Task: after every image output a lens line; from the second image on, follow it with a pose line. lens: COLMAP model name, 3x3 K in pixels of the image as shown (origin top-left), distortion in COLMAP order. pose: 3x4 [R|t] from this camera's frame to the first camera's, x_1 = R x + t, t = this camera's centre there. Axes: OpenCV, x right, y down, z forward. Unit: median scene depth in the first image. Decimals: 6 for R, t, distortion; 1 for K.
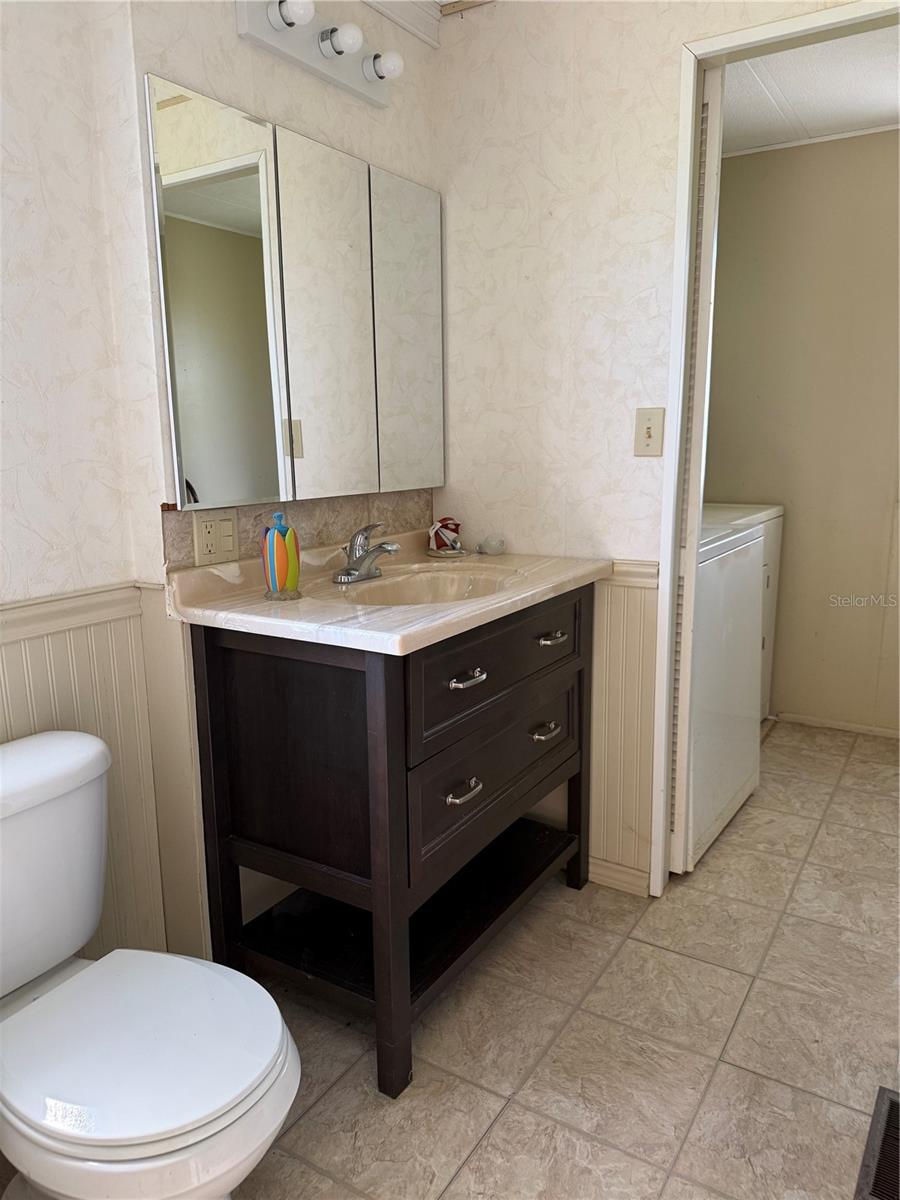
lens RADIAL K [[842.8, 0, 452.6], [0, 842.8, 640.0], [0, 0, 1]] dist [0.050605, -0.060429]
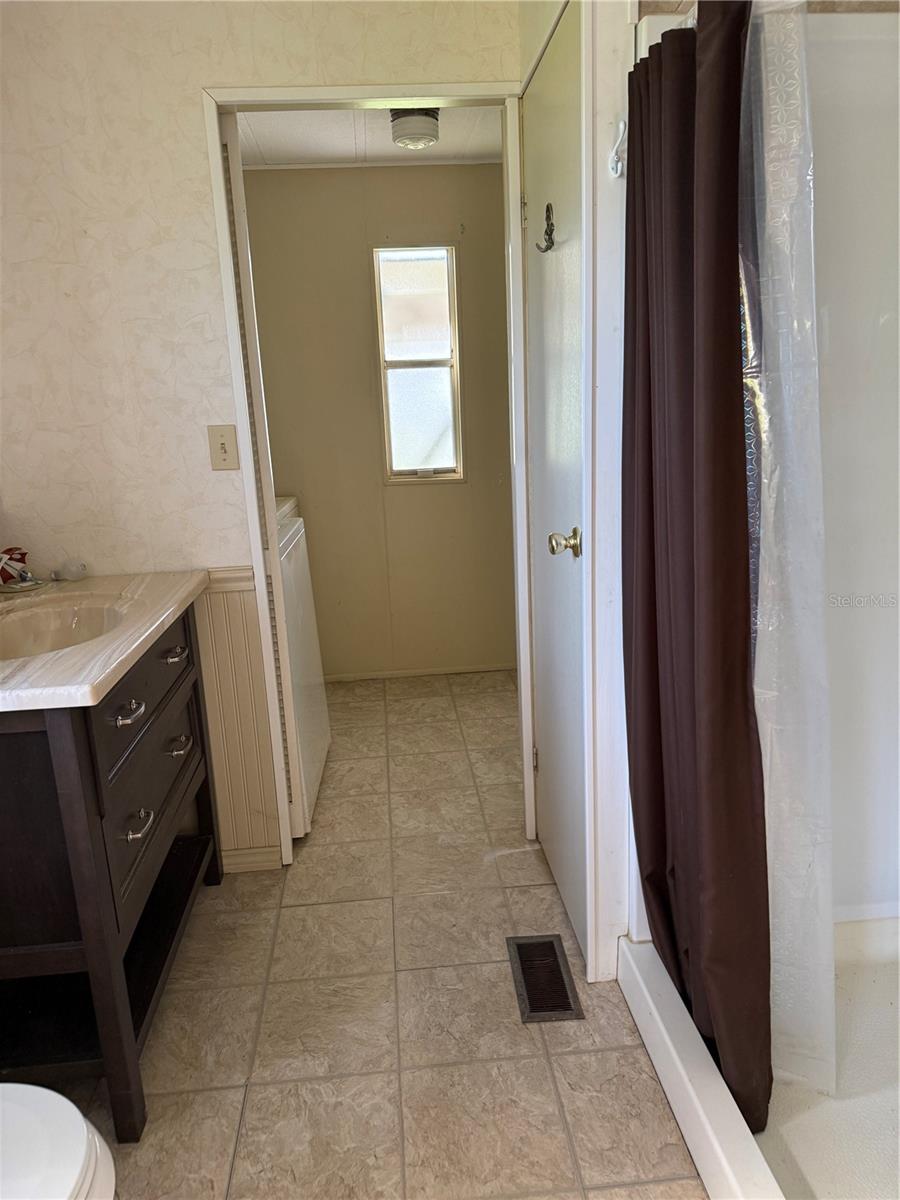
lens RADIAL K [[842.8, 0, 448.3], [0, 842.8, 643.4], [0, 0, 1]] dist [0.050605, -0.060429]
pose [[0.800873, -0.194856, 0.566245, -0.196313], [0.175589, 0.980429, 0.089040, -0.048289], [-0.572513, 0.028117, 0.819413, -0.032994]]
